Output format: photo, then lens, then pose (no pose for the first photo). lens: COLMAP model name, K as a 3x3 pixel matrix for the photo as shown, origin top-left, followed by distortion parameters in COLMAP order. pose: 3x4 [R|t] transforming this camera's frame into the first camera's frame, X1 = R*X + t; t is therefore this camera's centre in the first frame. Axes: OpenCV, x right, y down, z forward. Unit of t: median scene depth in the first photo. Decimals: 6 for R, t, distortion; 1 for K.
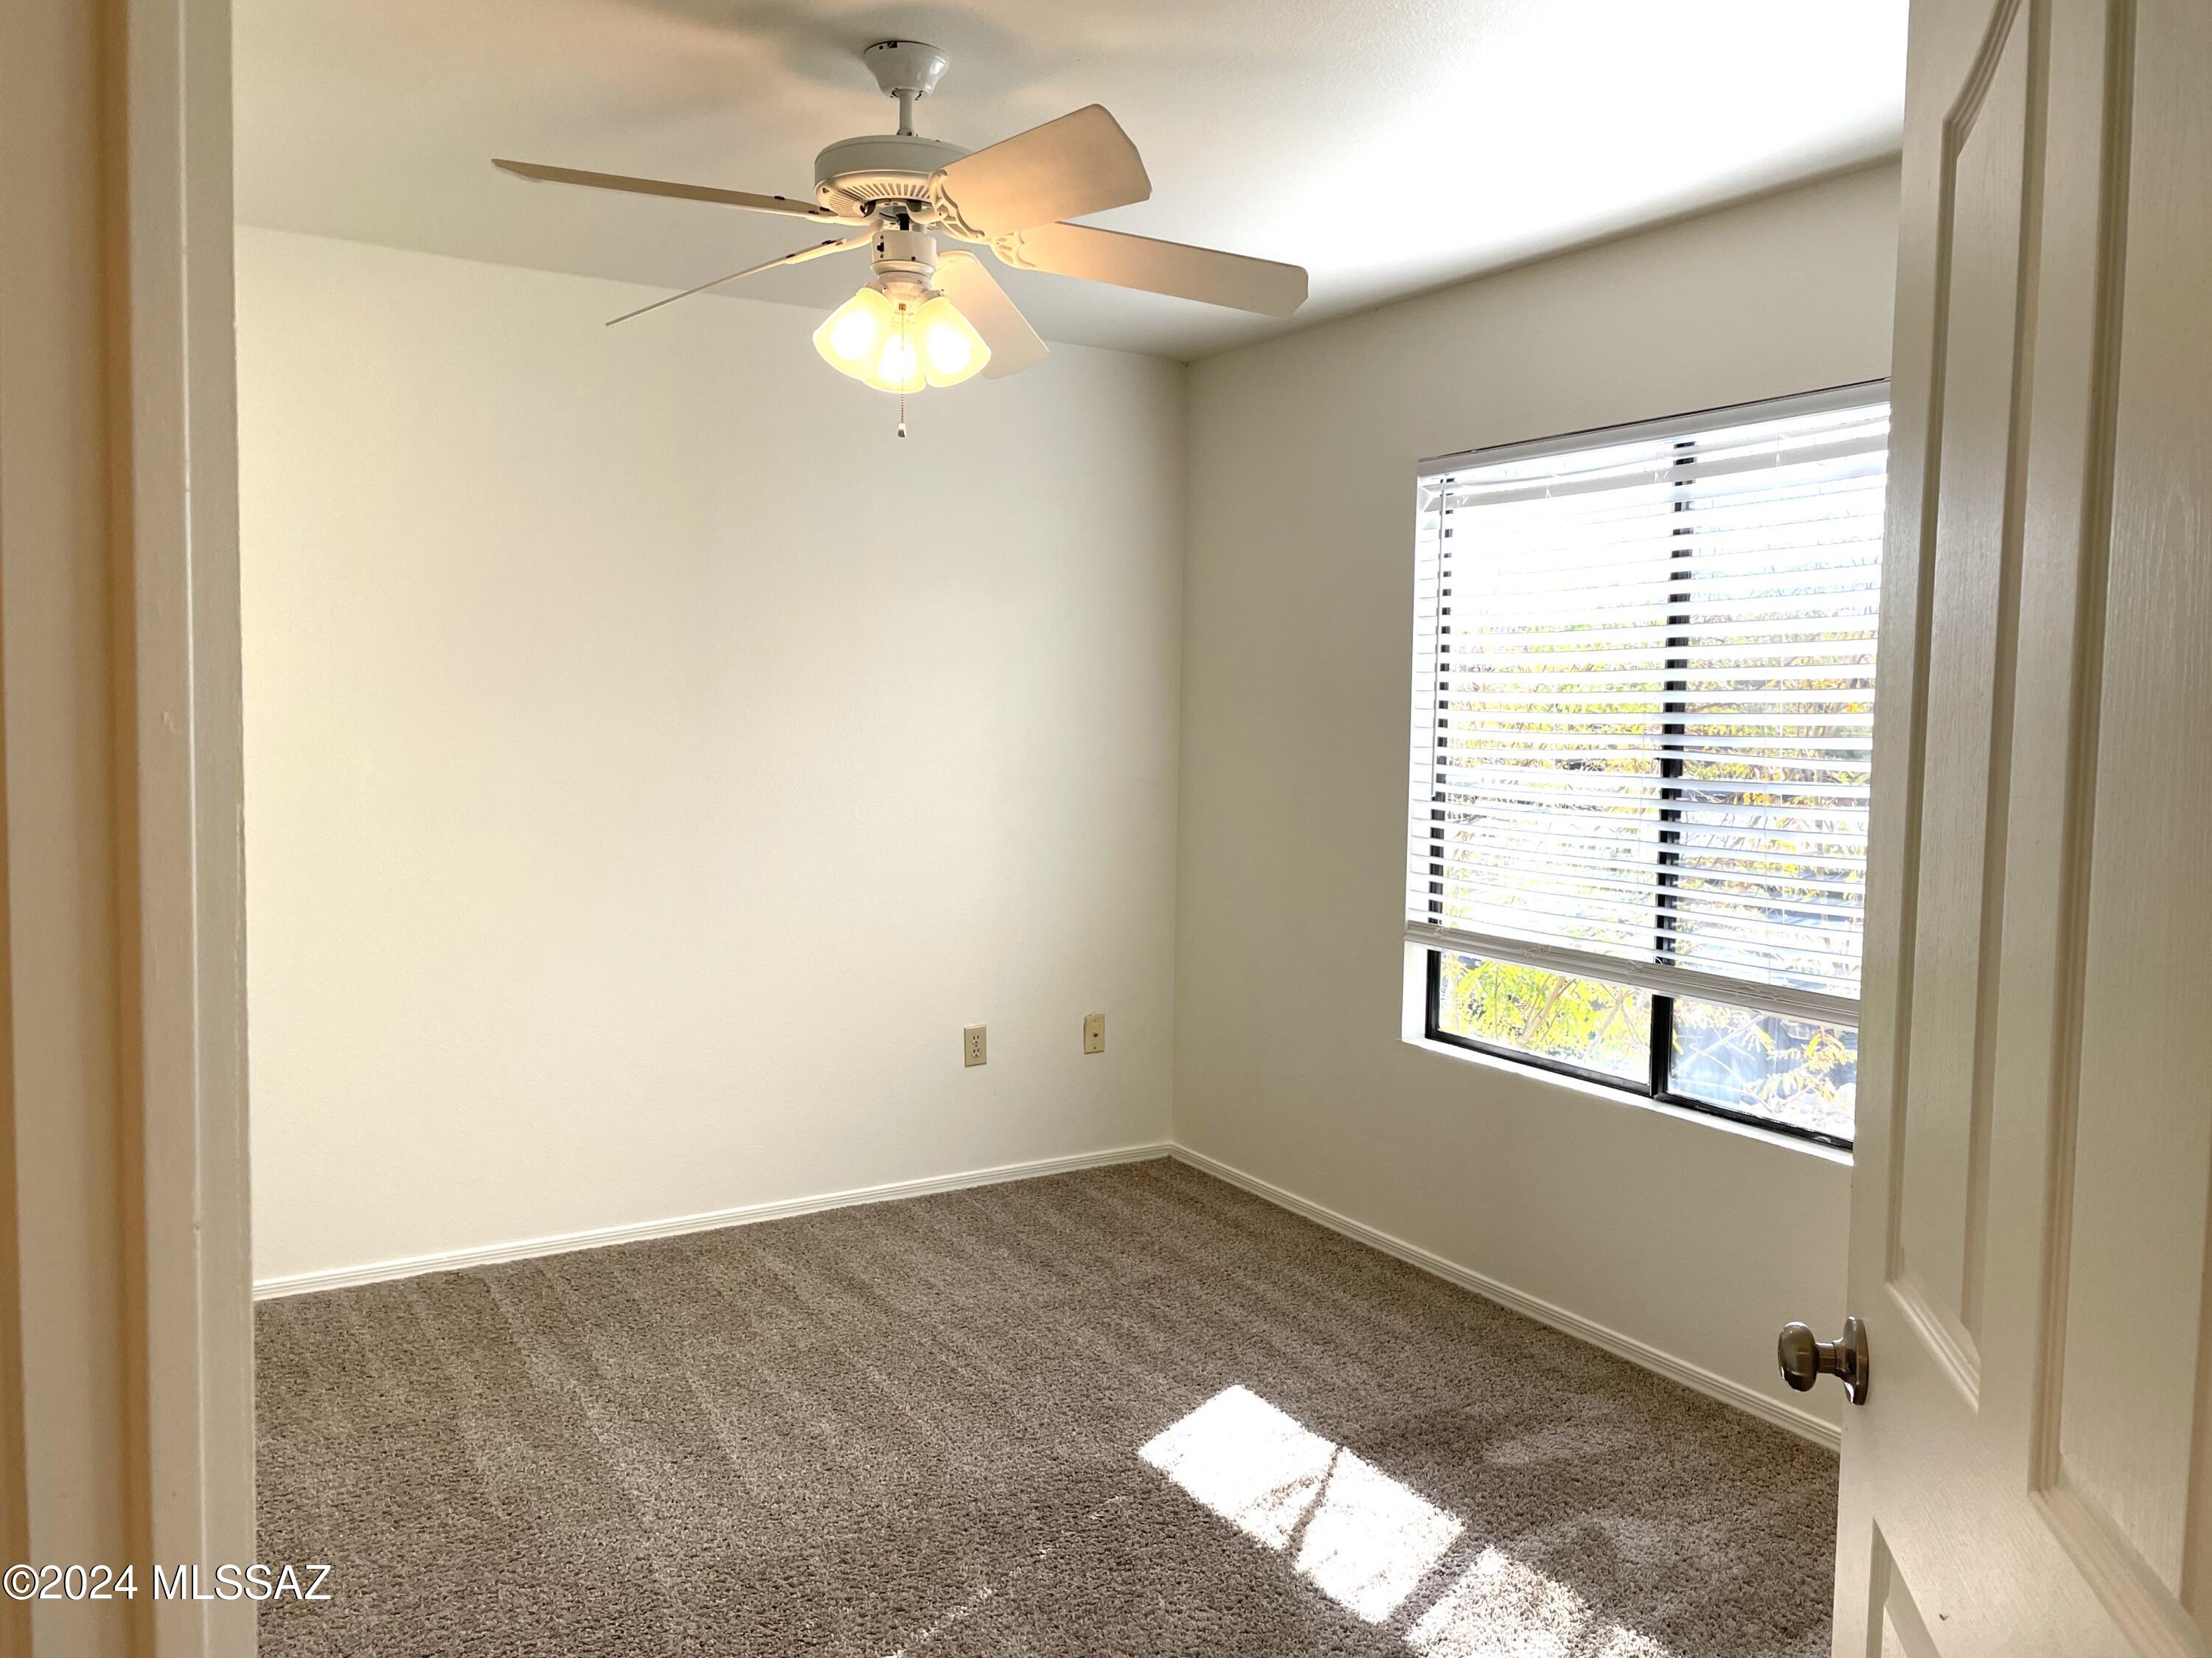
lens RADIAL K [[1709.6, 0, 1106.0], [0, 1709.6, 829.0], [0, 0, 1]] dist [0.108672, -0.209542]
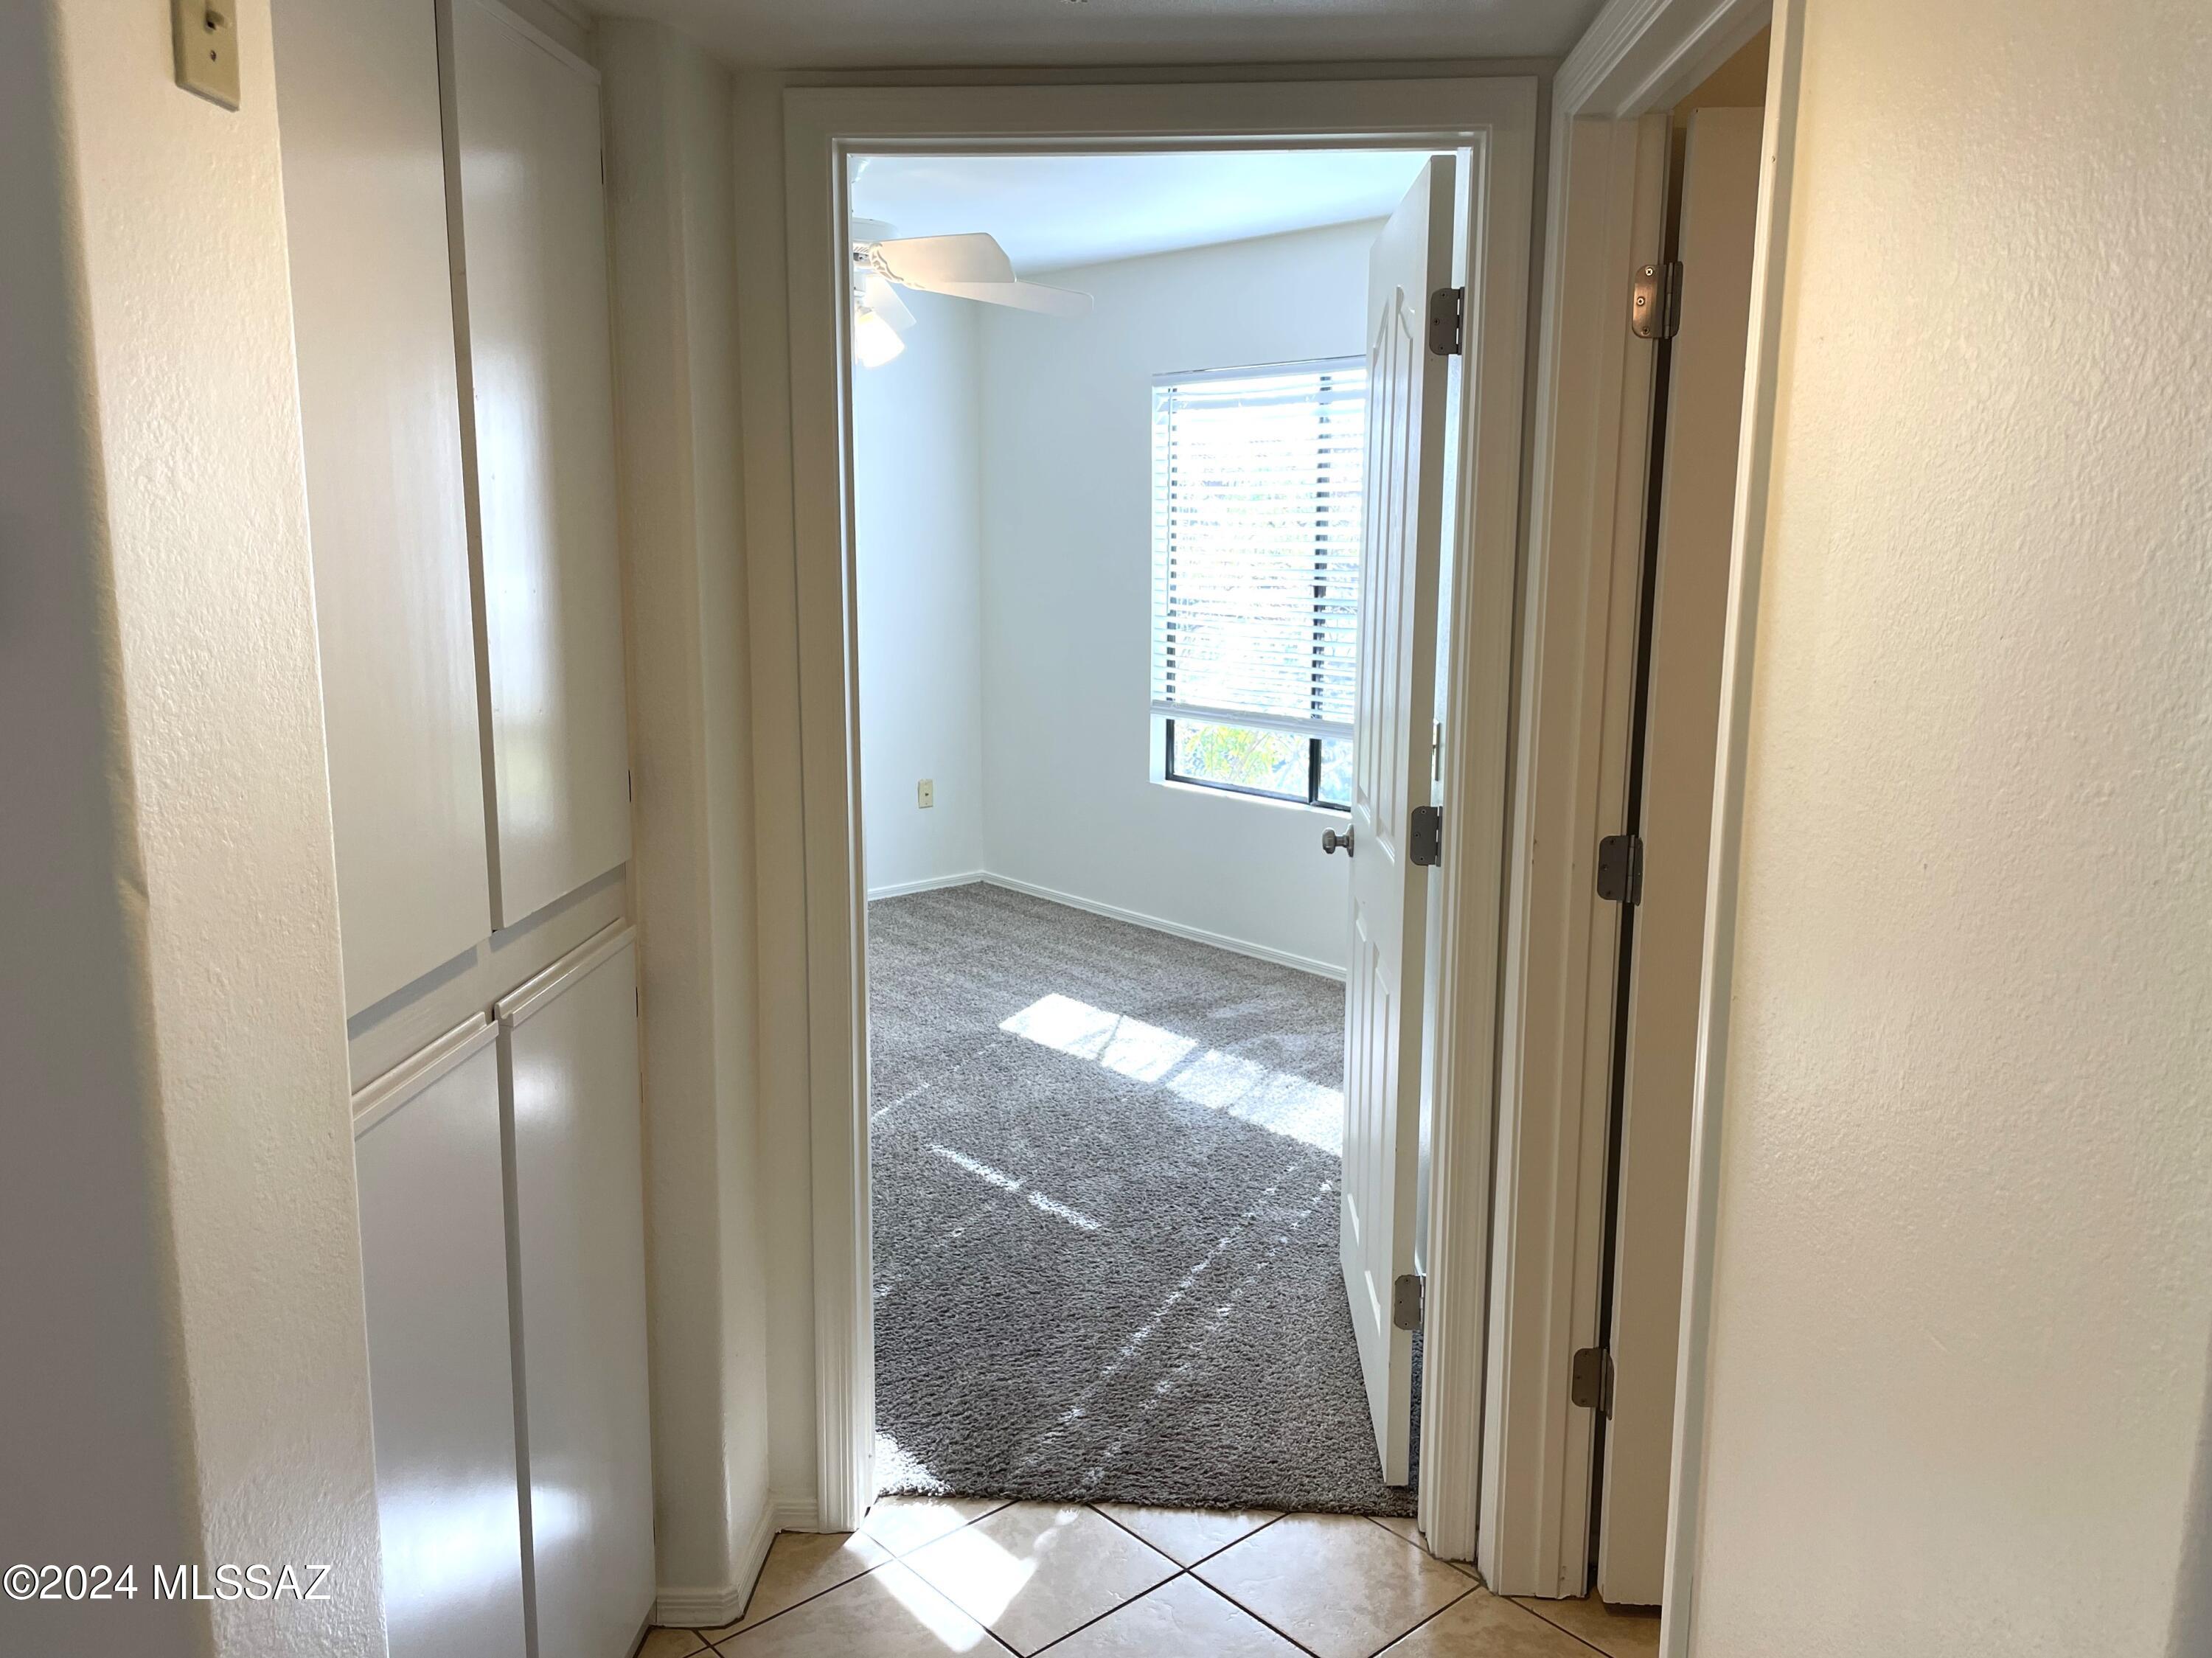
lens RADIAL K [[1709.6, 0, 1106.0], [0, 1709.6, 829.0], [0, 0, 1]] dist [0.108672, -0.209542]
pose [[0.986688, -0.040819, 0.157416, -0.111936], [0.023728, 0.993762, 0.108965, 0.004168], [-0.160882, -0.103779, 0.981502, -0.501249]]
